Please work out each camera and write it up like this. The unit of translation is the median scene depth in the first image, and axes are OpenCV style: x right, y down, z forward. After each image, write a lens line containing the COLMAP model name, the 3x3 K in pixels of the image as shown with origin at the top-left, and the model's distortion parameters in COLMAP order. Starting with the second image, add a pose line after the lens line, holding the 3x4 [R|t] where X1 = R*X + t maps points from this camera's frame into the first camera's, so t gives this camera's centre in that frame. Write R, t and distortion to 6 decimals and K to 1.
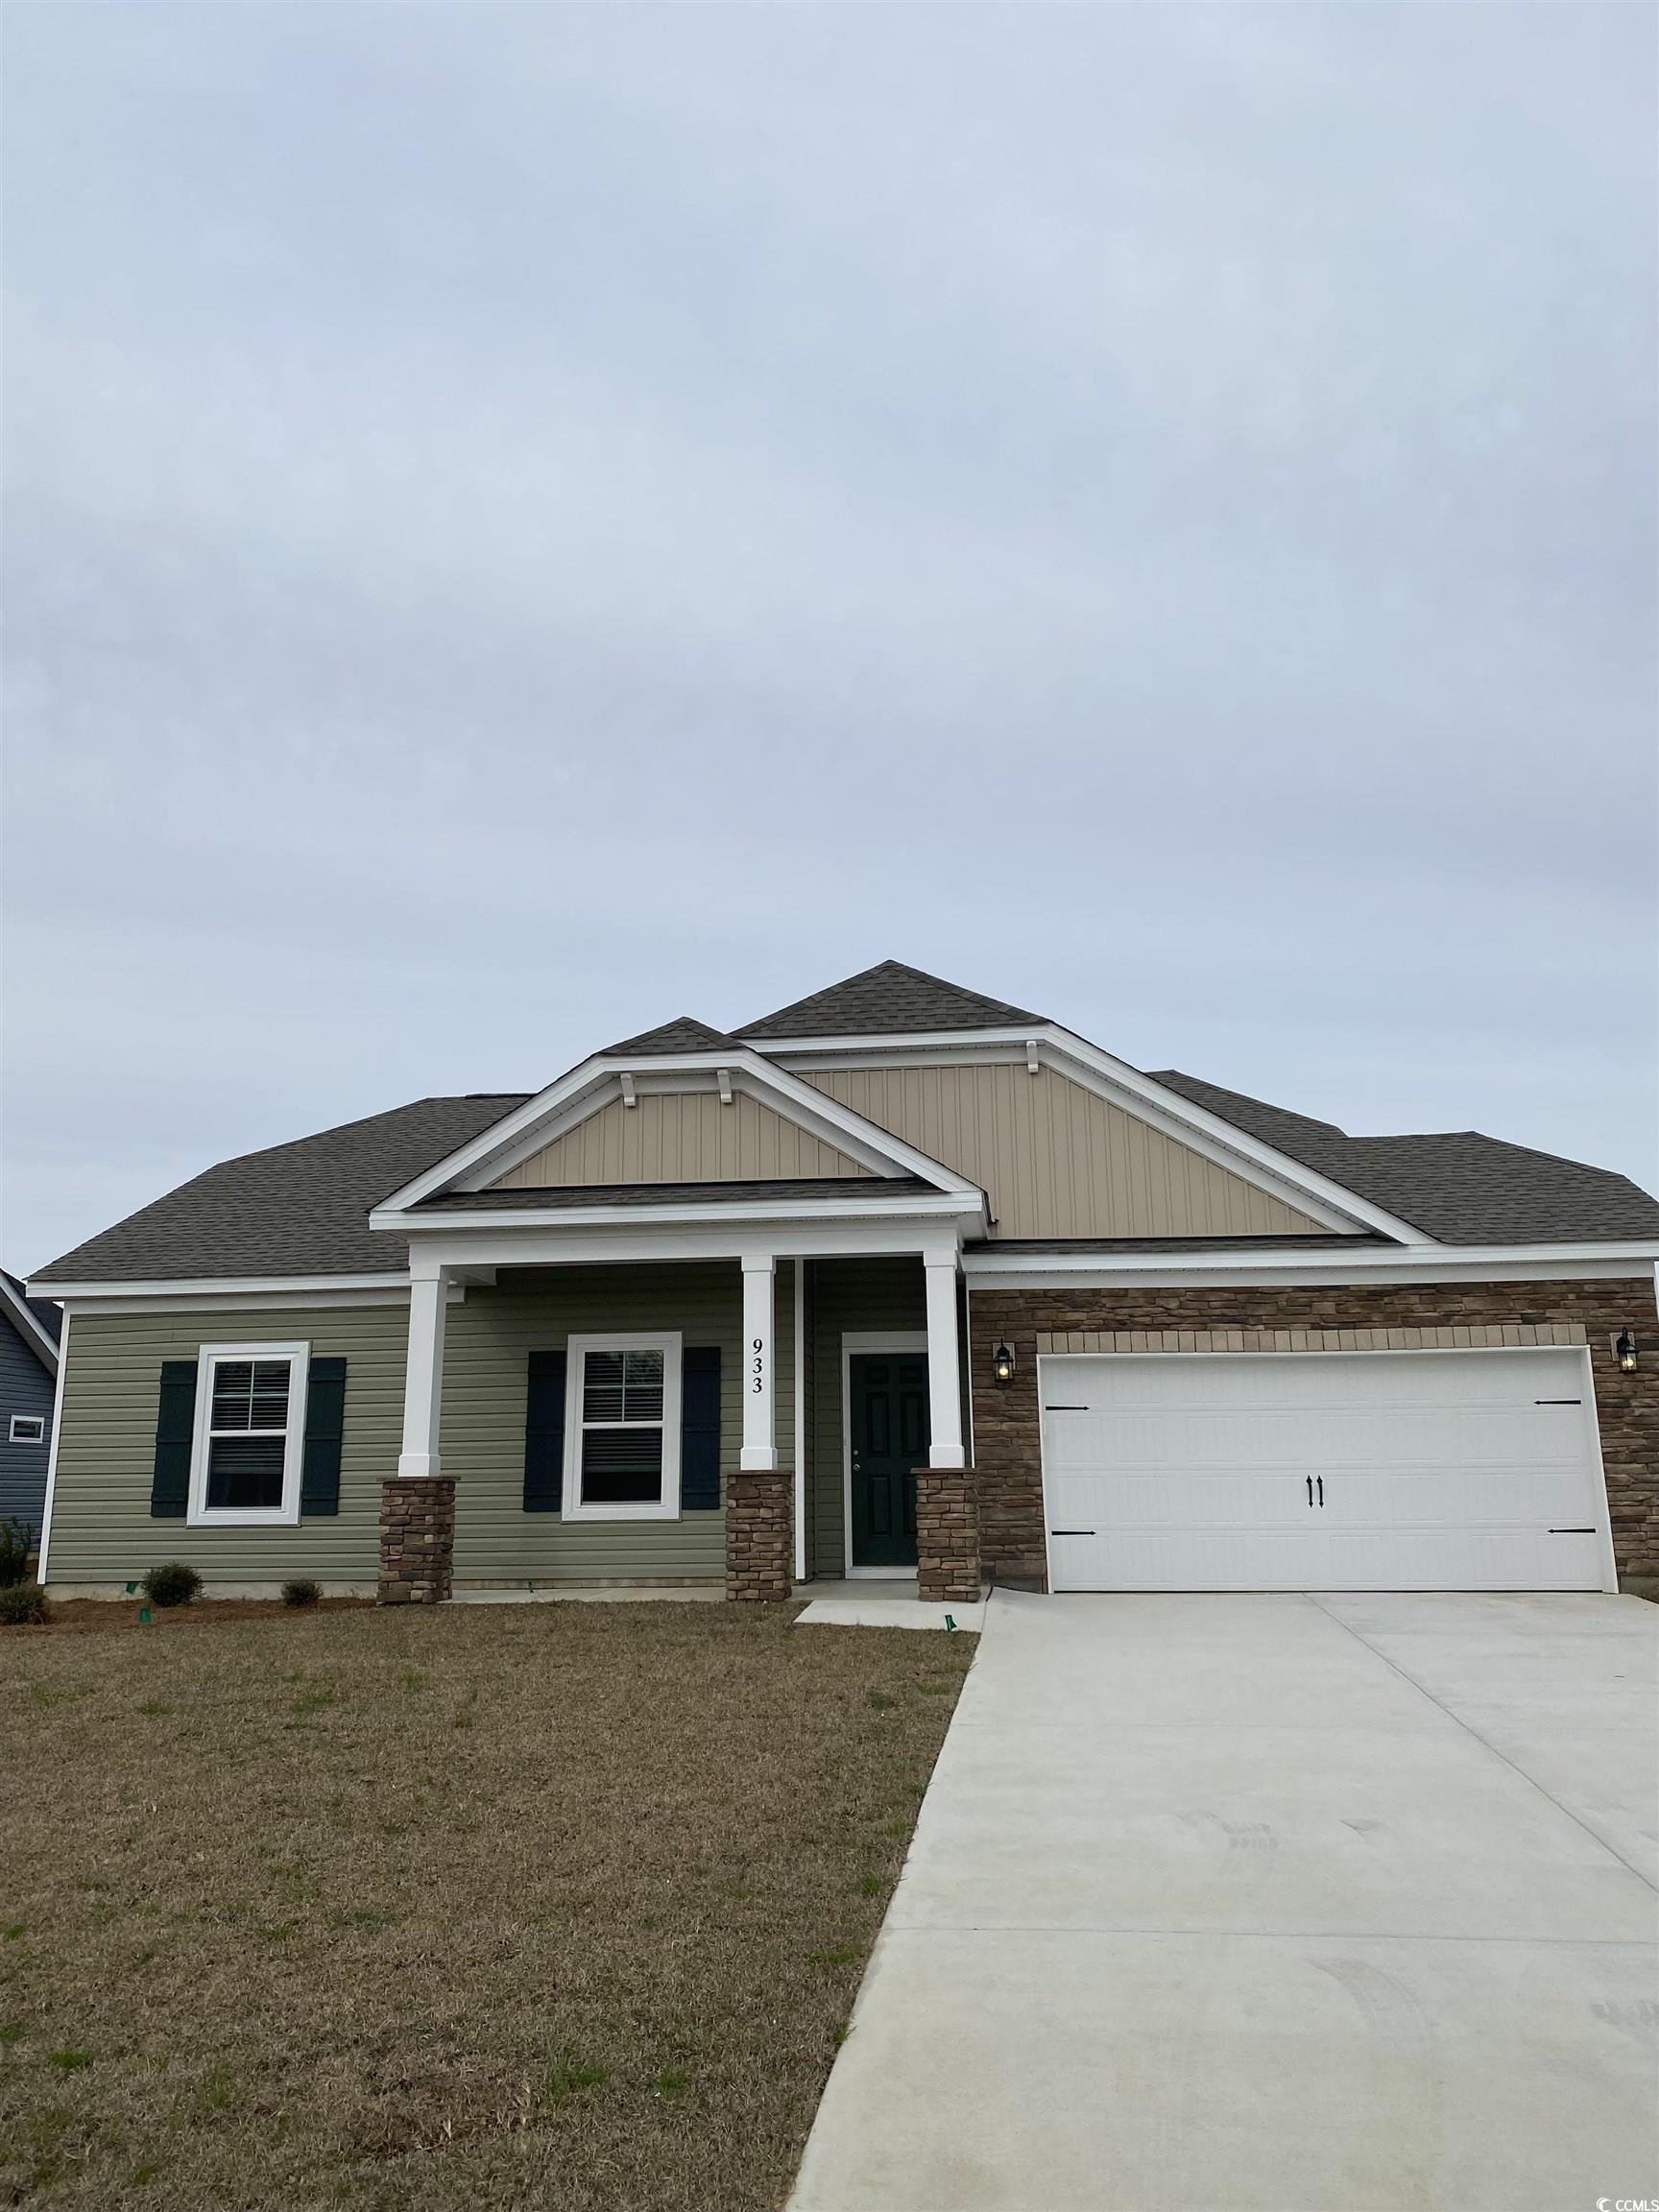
lens RADIAL K [[1724.5, 0, 827.5], [0, 1724.5, 1118.3], [0, 0, 1]] dist [0.071409, -0.076609]
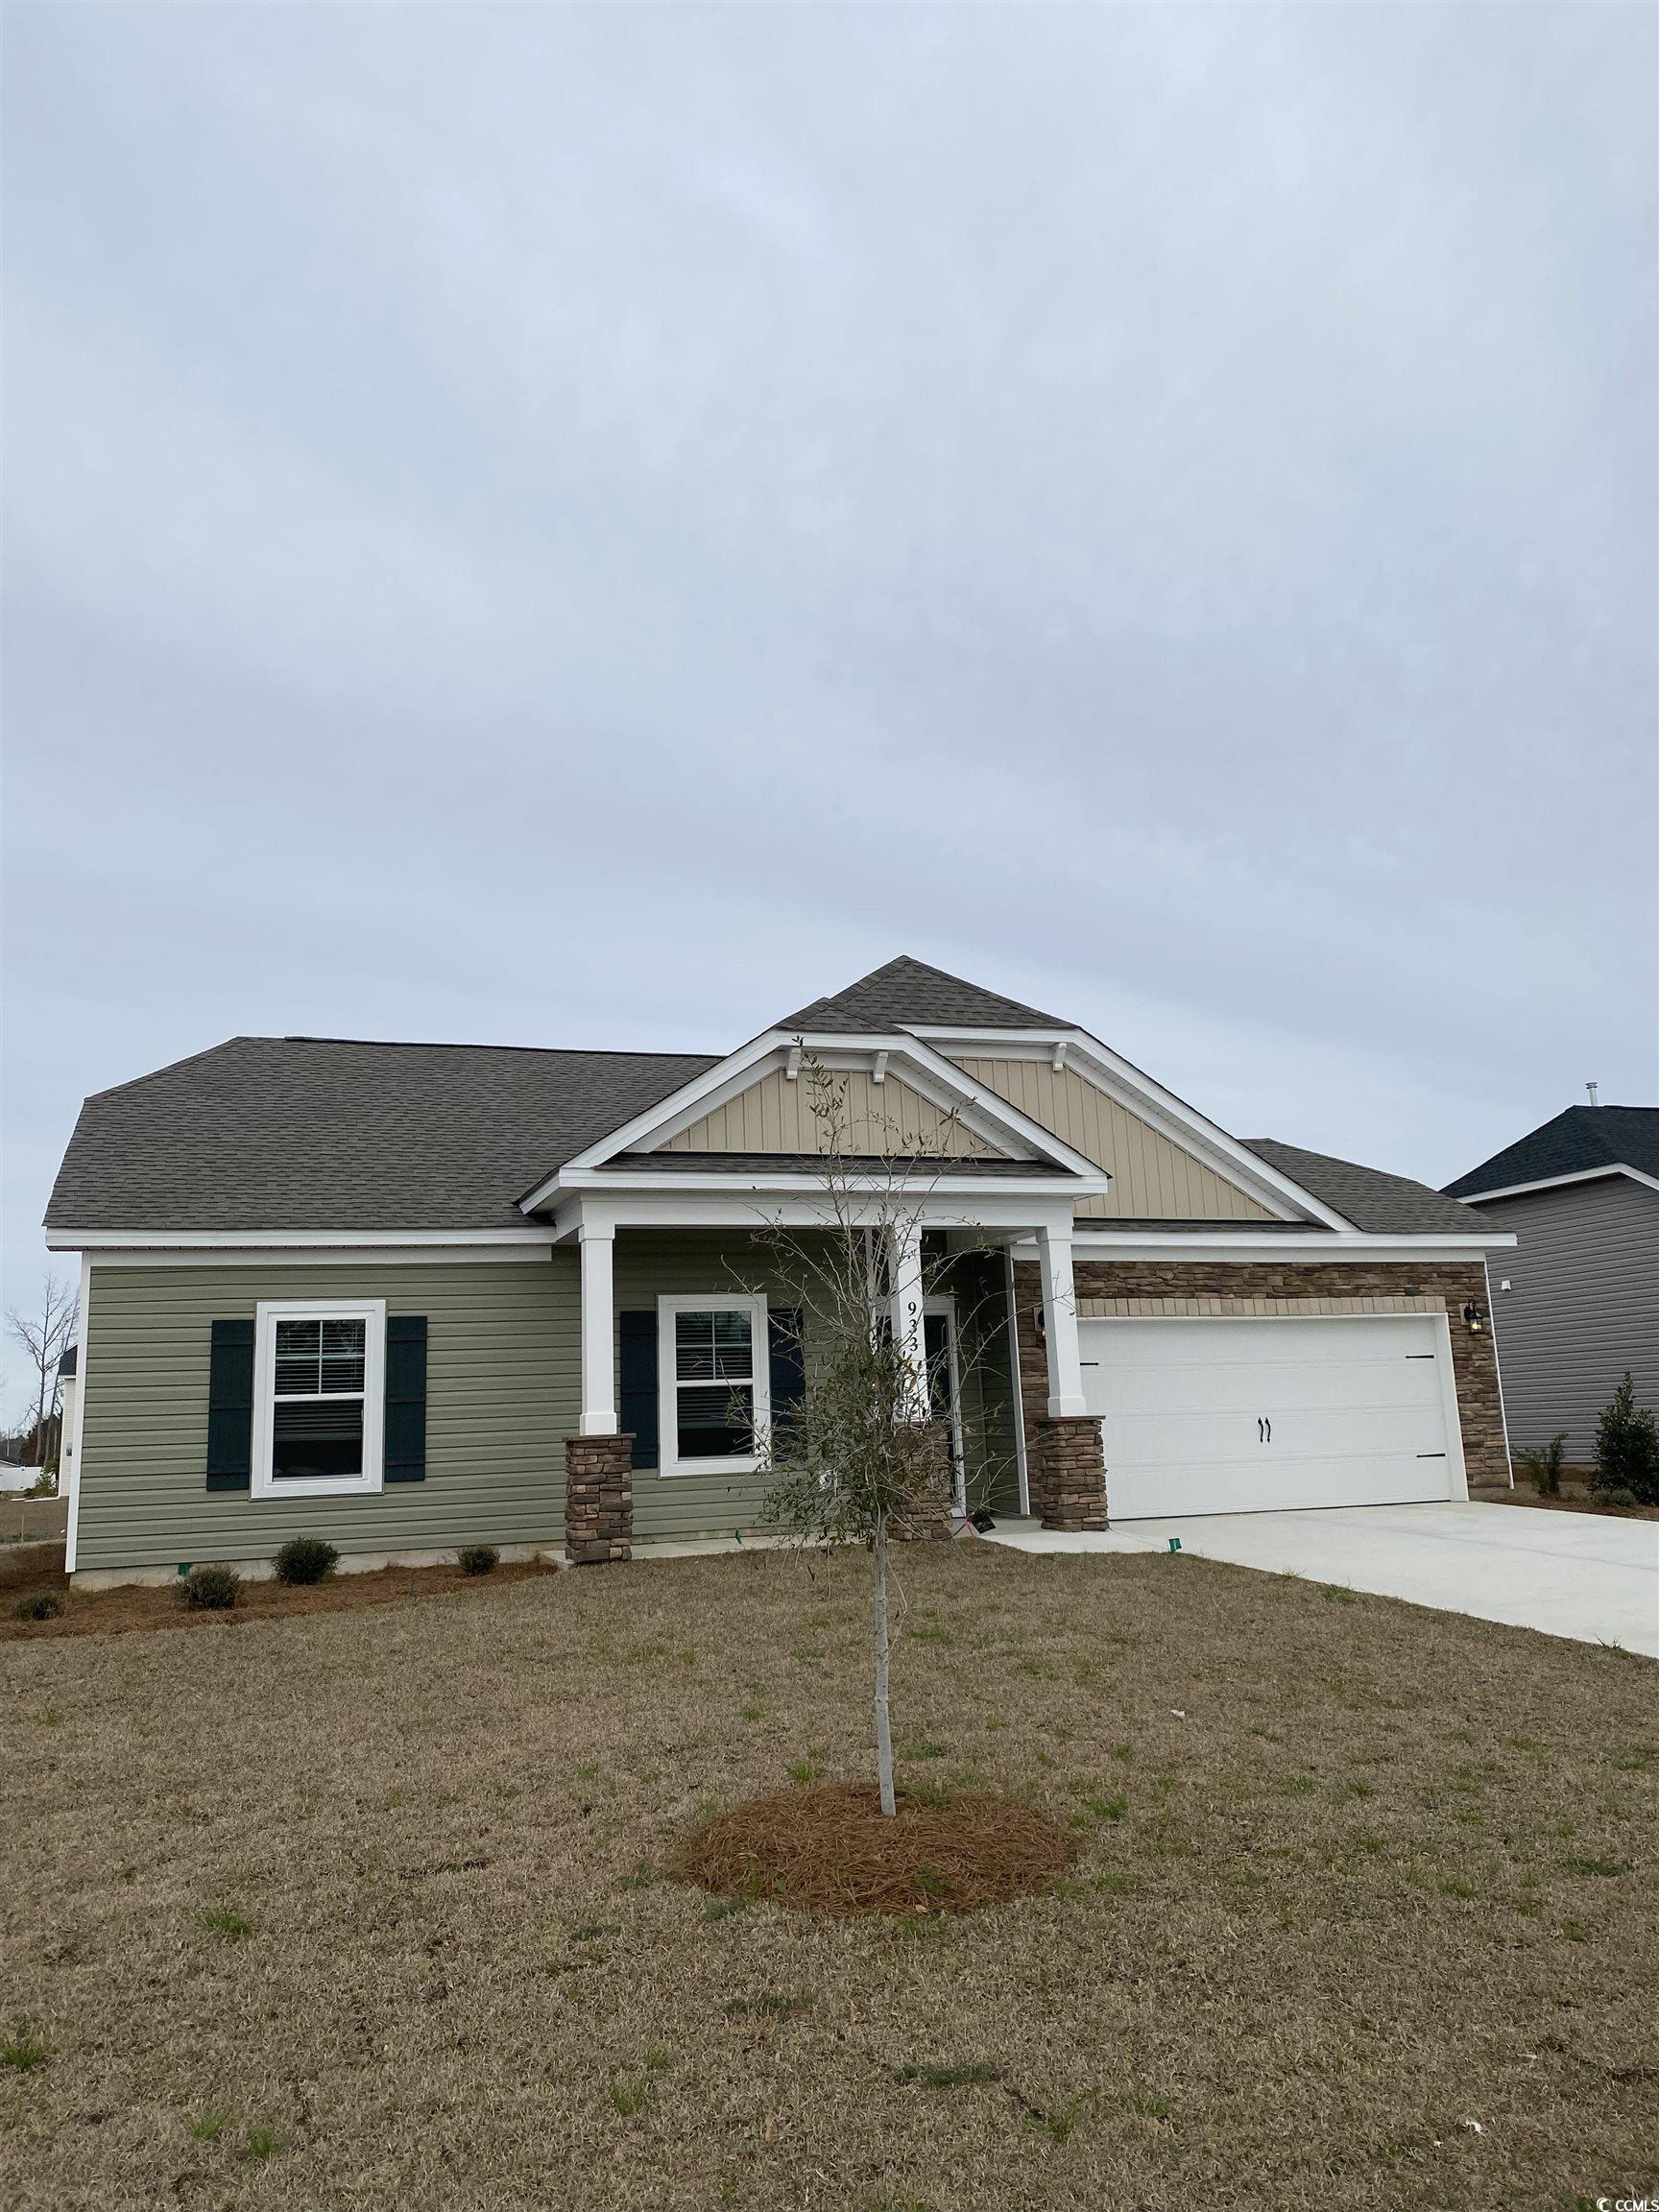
lens RADIAL K [[1724.5, 0, 824.8], [0, 1724.5, 1090.8], [0, 0, 1]] dist [0.071409, -0.076609]
pose [[0.889883, 0.064940, 0.451543, -0.556837], [-0.064542, 0.997782, -0.016303, 0.015753], [-0.451600, -0.014636, 0.892100, 0.052242]]
